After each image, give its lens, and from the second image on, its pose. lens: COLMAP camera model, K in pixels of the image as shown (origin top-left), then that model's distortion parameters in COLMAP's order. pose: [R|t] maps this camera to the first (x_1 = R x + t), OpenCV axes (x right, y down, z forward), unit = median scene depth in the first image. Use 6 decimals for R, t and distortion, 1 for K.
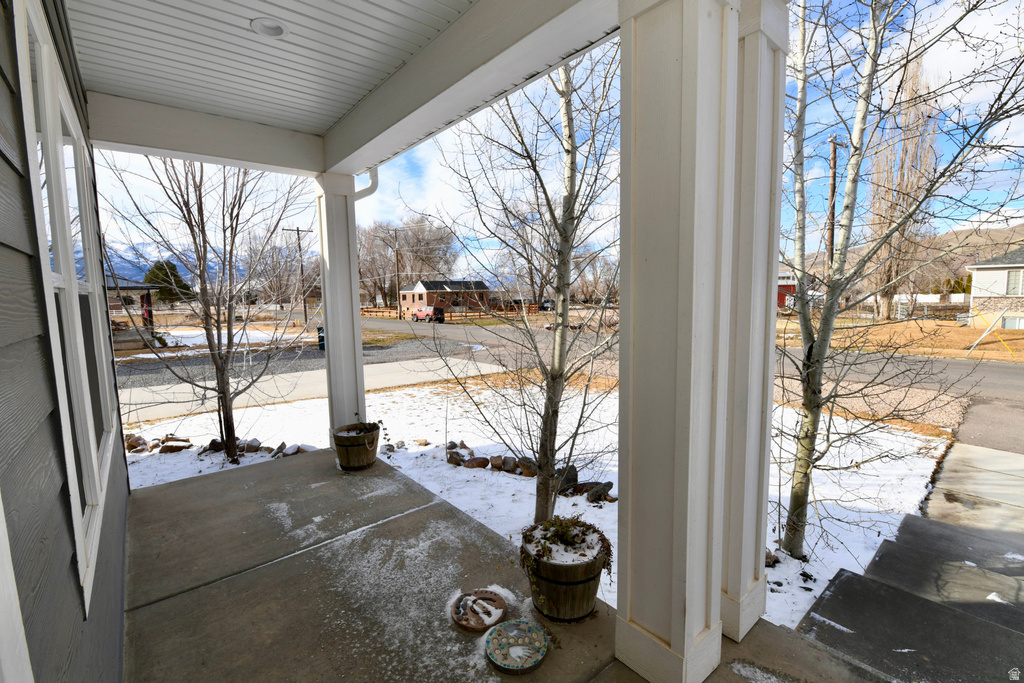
lens RADIAL K [[443.0, 0, 511.2], [0, 443.0, 339.9], [0, 0, 1]] dist [-0.007944, -0.007396]
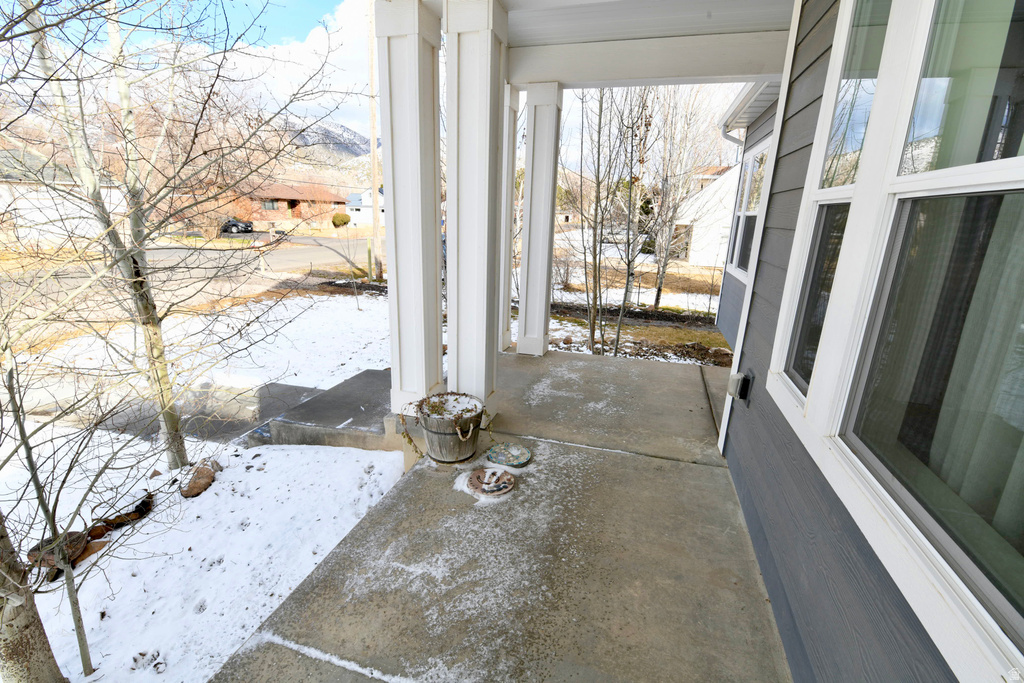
lens RADIAL K [[443.0, 0, 513.4], [0, 443.0, 337.5], [0, 0, 1]] dist [-0.007944, -0.007396]
pose [[-0.545899, -0.223529, 0.807483, -0.802301], [0.066907, 0.949047, 0.307950, -0.093907], [-0.835175, 0.222136, -0.503128, 1.204627]]
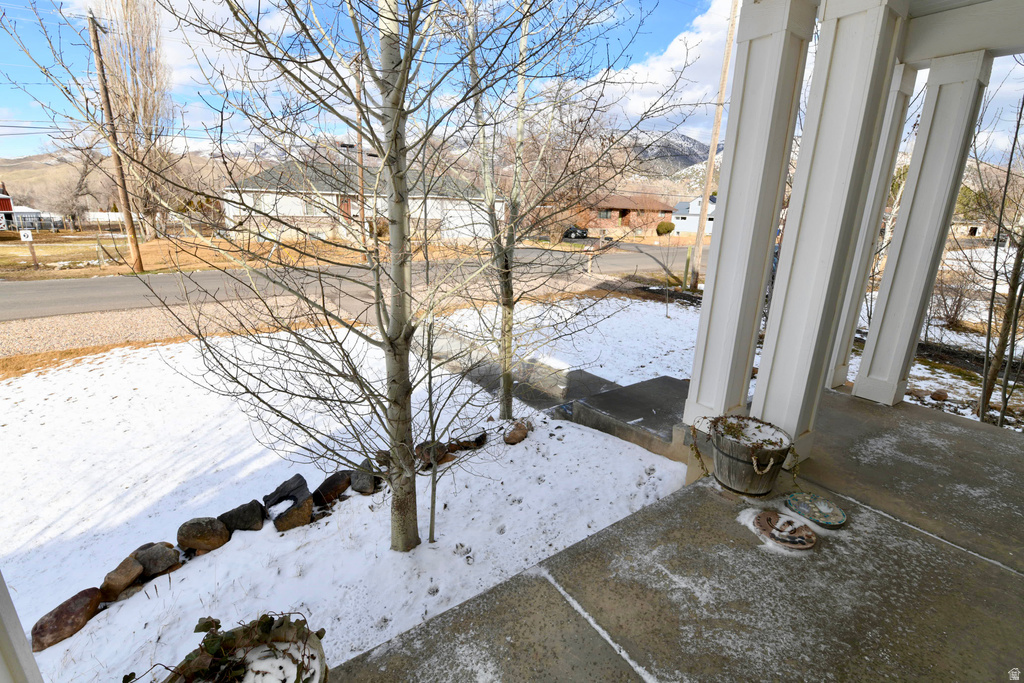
lens RADIAL K [[443.0, 0, 511.2], [0, 443.0, 337.9], [0, 0, 1]] dist [-0.007944, -0.007396]
pose [[0.108150, -0.249084, 0.962425, -0.833604], [0.077856, 0.967252, 0.241584, -0.094697], [-0.991081, 0.048804, 0.124001, 1.220889]]
